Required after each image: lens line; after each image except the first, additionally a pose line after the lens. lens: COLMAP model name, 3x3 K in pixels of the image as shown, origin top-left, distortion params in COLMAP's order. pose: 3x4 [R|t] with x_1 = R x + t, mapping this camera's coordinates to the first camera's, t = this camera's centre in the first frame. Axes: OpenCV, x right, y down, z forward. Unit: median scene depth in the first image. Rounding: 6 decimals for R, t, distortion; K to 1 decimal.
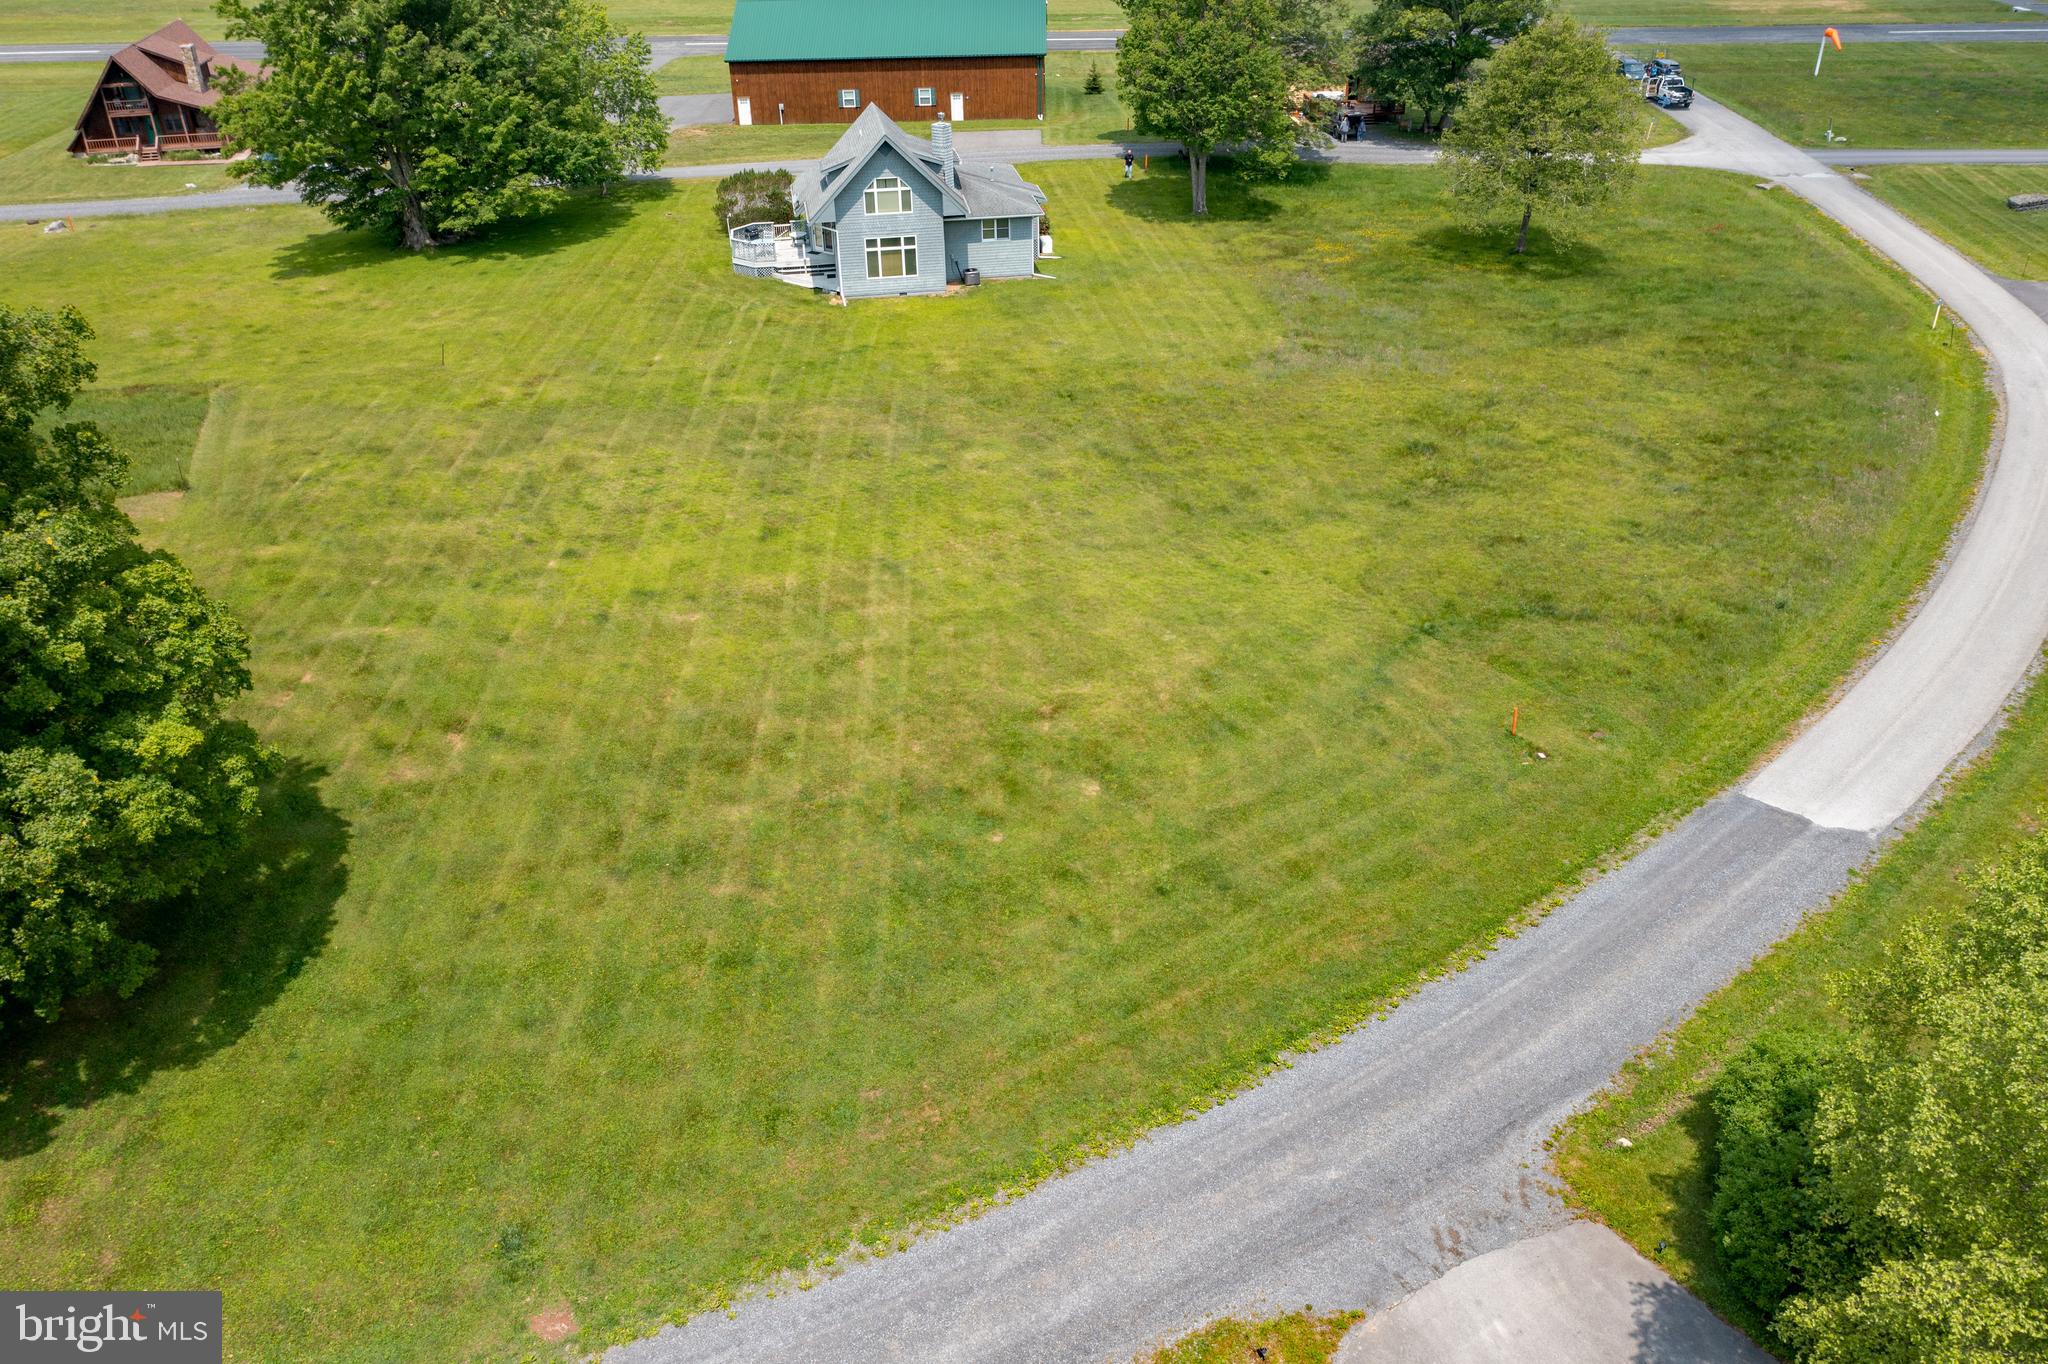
lens RADIAL K [[1645.1, 0, 1012.8], [0, 1645.1, 676.8], [0, 0, 1]] dist [-0.013638, 0.006201]
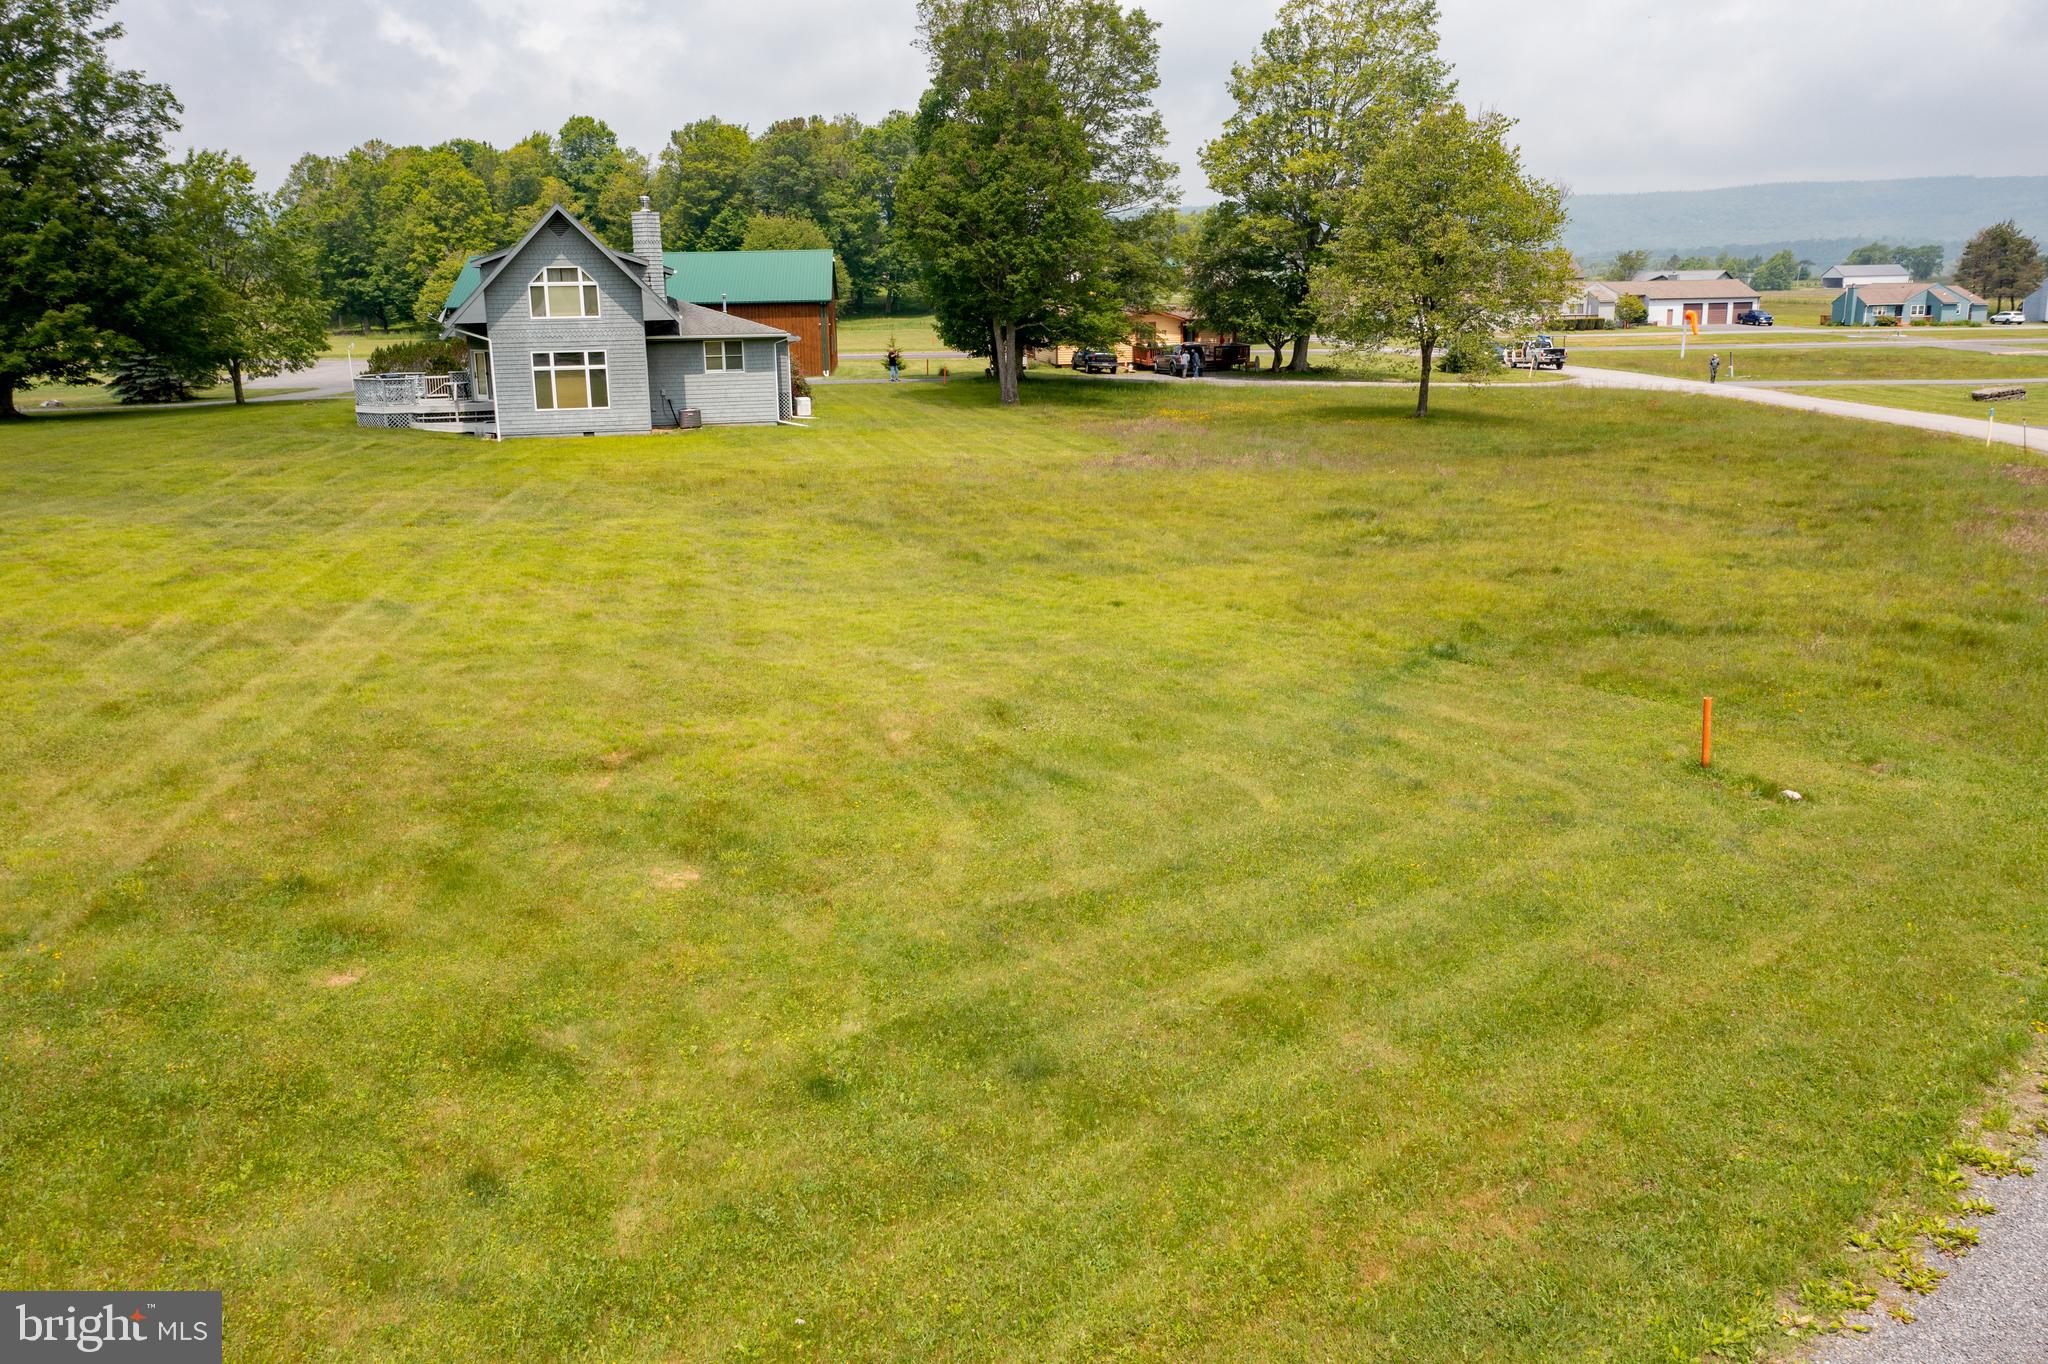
lens RADIAL K [[1645.1, 0, 1021.5], [0, 1645.1, 669.3], [0, 0, 1]] dist [-0.013638, 0.006201]
pose [[0.995124, -0.016027, 0.097322, 0.067915], [0.042796, 0.959149, -0.279646, 0.098273], [-0.088864, 0.282448, 0.955158, 0.477355]]
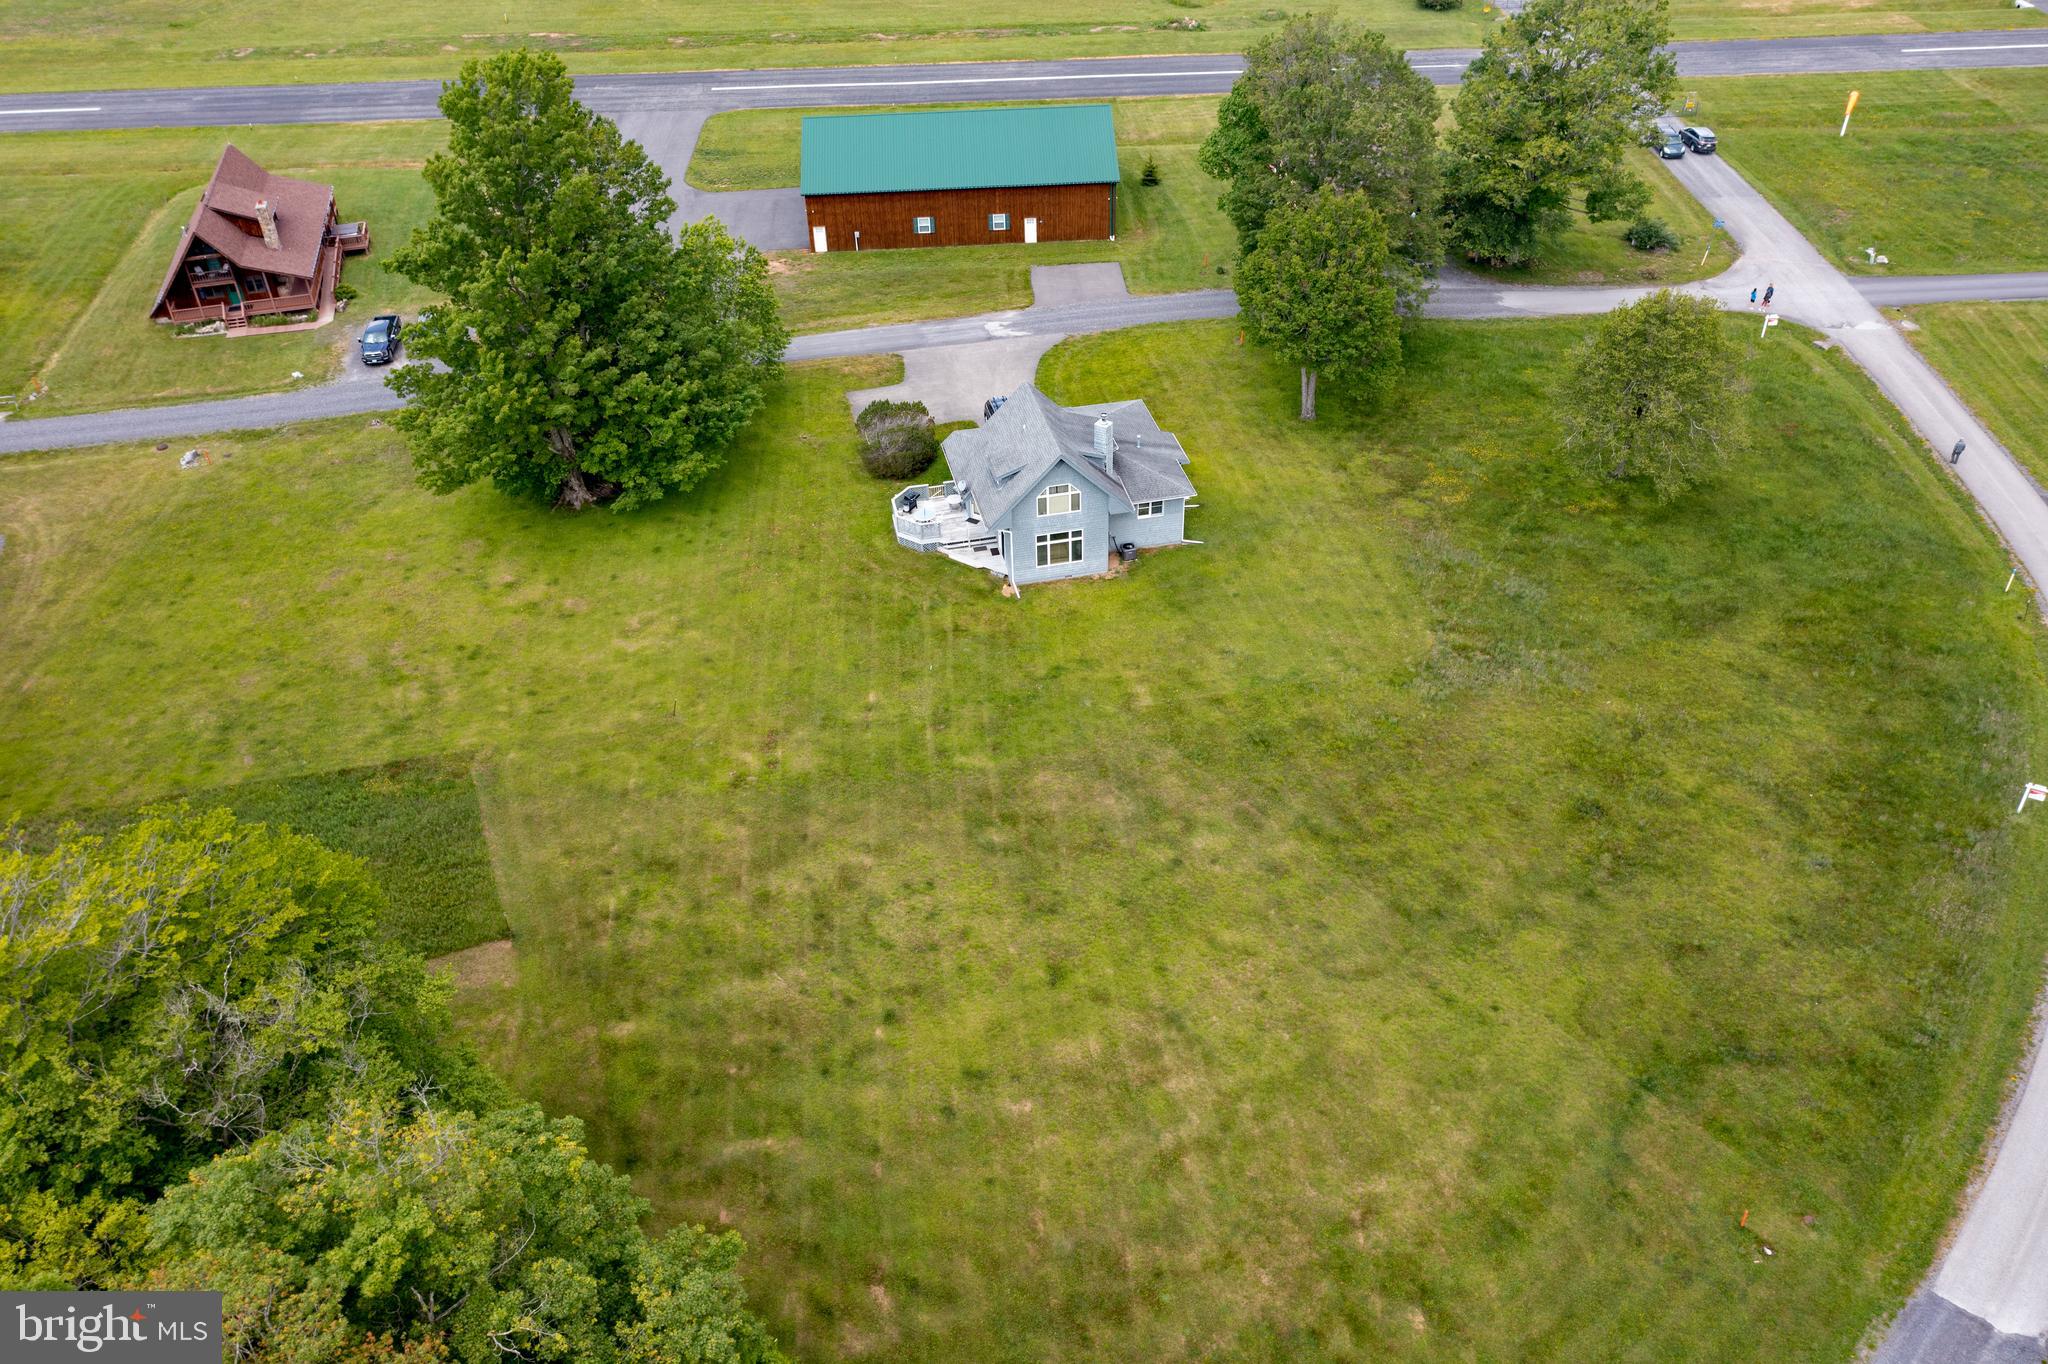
lens RADIAL K [[1645.1, 0, 1017.7], [0, 1645.1, 693.6], [0, 0, 1]] dist [-0.013638, 0.006201]
pose [[0.997899, -0.044106, 0.047463, -0.217411], [0.037016, 0.989305, 0.141083, -0.437639], [-0.053178, -0.139030, 0.988859, -0.096141]]
